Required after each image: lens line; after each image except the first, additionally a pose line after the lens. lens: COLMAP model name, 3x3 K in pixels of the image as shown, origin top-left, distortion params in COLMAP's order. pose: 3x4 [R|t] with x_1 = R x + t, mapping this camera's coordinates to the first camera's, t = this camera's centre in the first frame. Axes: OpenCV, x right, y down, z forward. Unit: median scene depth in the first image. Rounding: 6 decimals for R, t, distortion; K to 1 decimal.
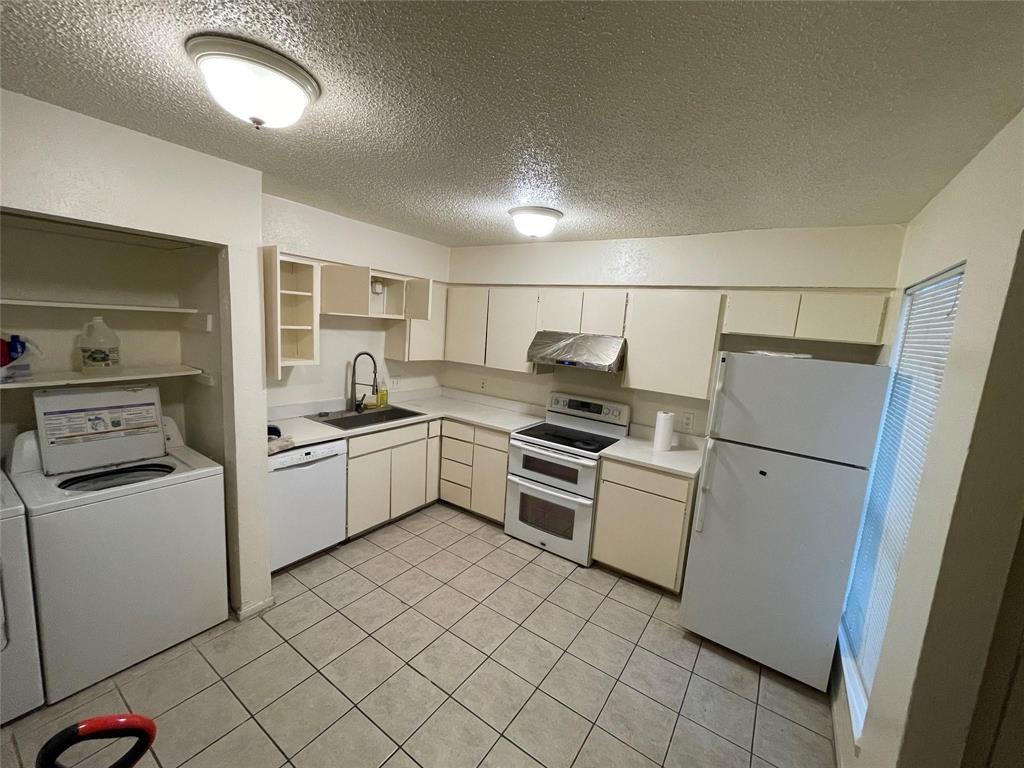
lens RADIAL K [[412.3, 0, 511.8], [0, 412.3, 383.0], [0, 0, 1]] dist [-0.000893, 0.000373]
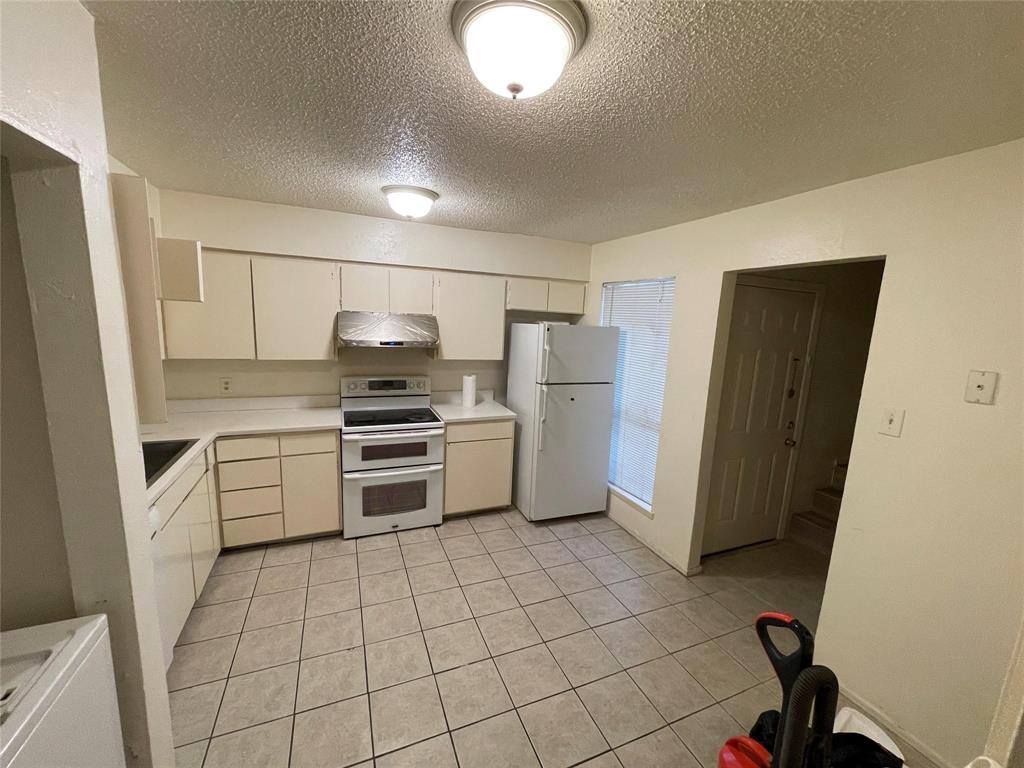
lens RADIAL K [[412.3, 0, 510.6], [0, 412.3, 384.0], [0, 0, 1]] dist [-0.000893, 0.000373]
pose [[0.547772, -0.180323, 0.816964, -0.556929], [0.113960, 0.983477, 0.140666, -0.061769], [-0.828830, 0.016048, 0.559270, 0.214657]]
